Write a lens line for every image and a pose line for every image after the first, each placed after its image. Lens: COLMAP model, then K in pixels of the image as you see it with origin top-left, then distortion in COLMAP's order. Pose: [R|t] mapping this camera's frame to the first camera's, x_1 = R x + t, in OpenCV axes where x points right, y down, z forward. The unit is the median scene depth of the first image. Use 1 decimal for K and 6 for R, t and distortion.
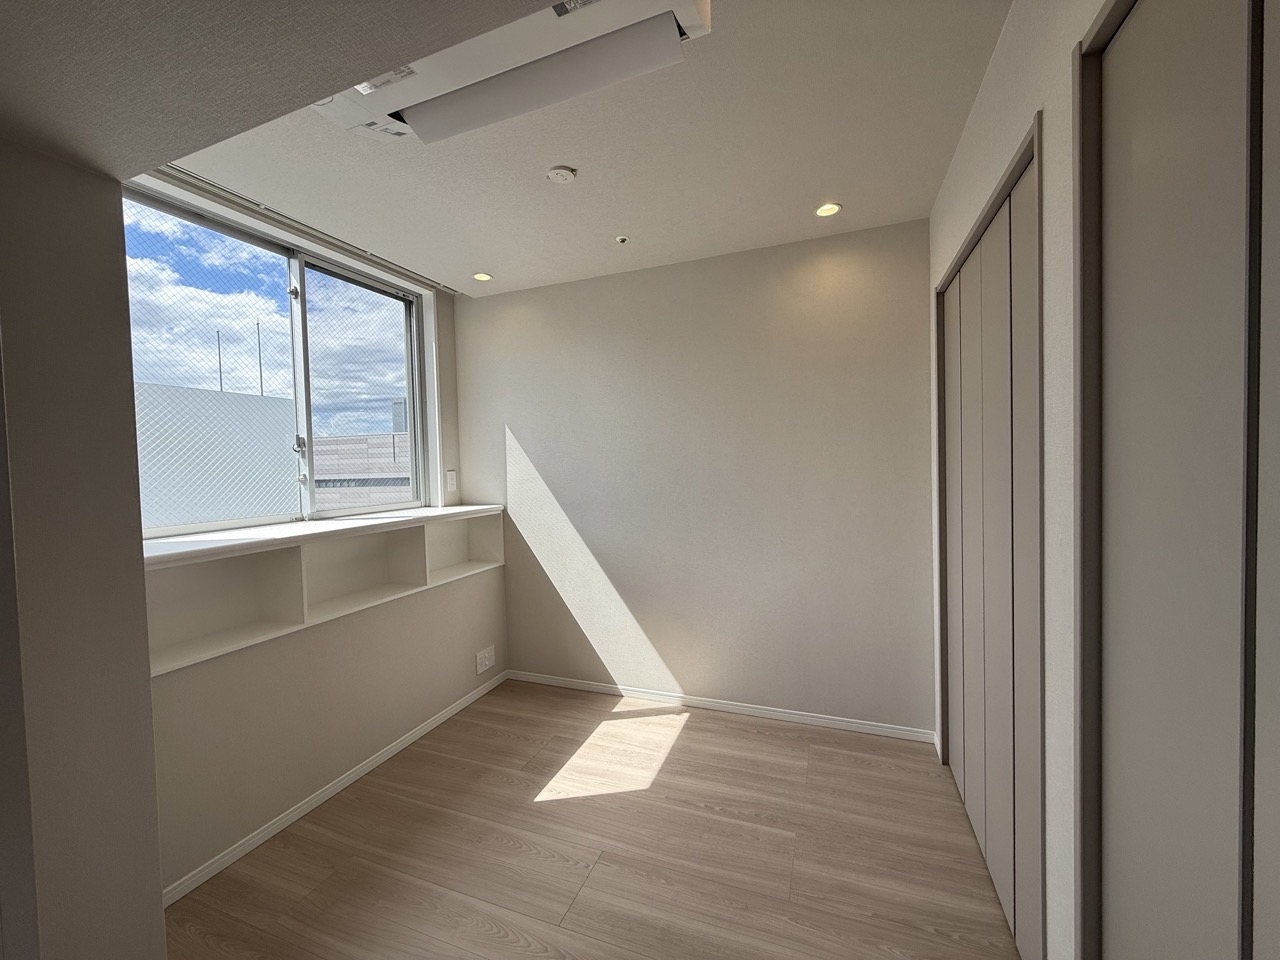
lens RADIAL K [[508.5, 0, 636.7], [0, 508.5, 481.8], [0, 0, 1]] dist [0.001429, -0.000815]
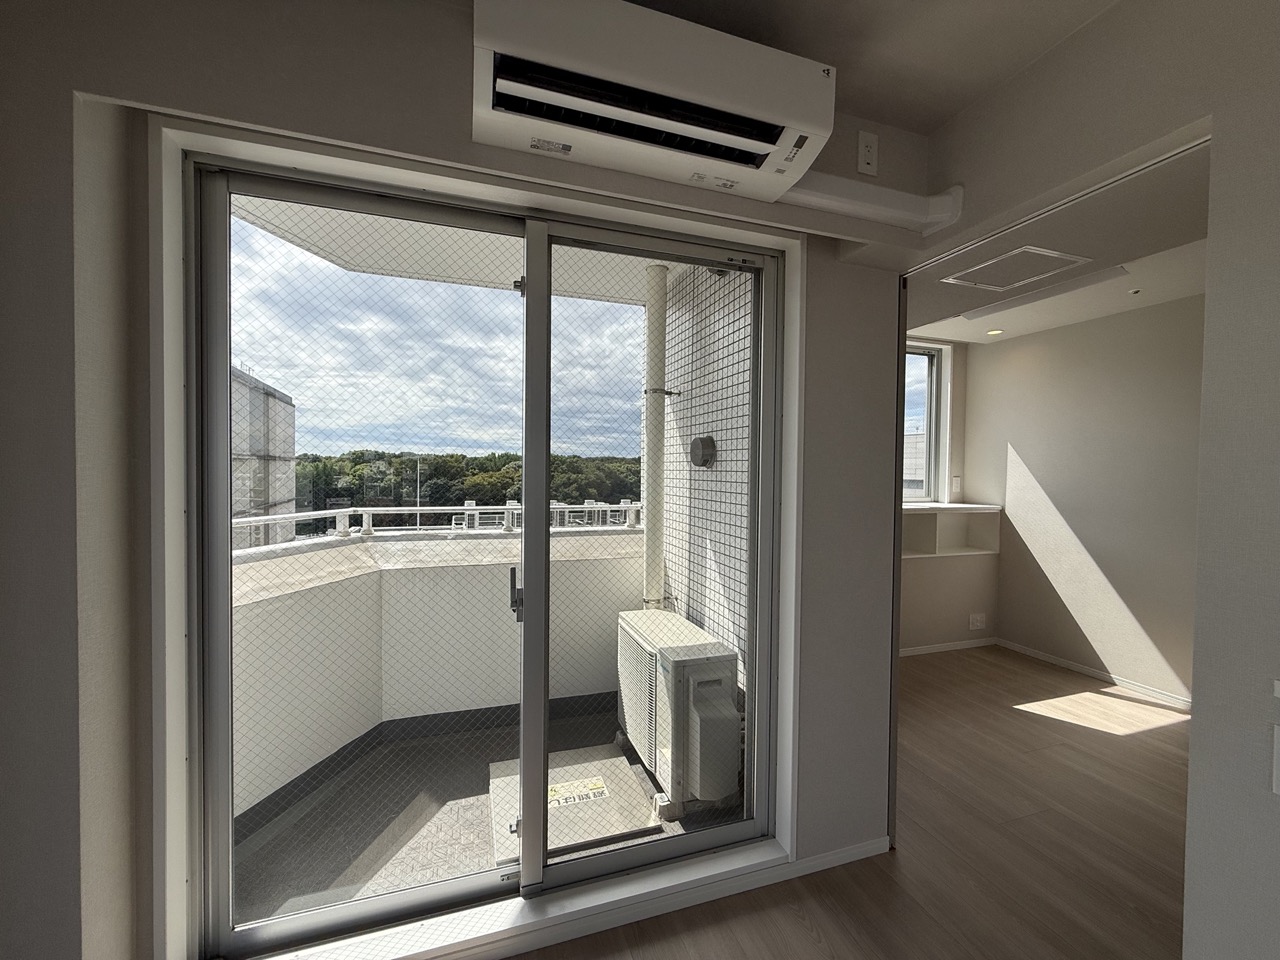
lens RADIAL K [[508.5, 0, 638.8], [0, 508.5, 481.7], [0, 0, 1]] dist [0.001429, -0.000815]
pose [[0.636367, 0.051002, -0.769698, 0.139285], [-0.050386, 0.998429, 0.024501, 0.001490], [0.769739, 0.023190, 0.637938, -0.519244]]
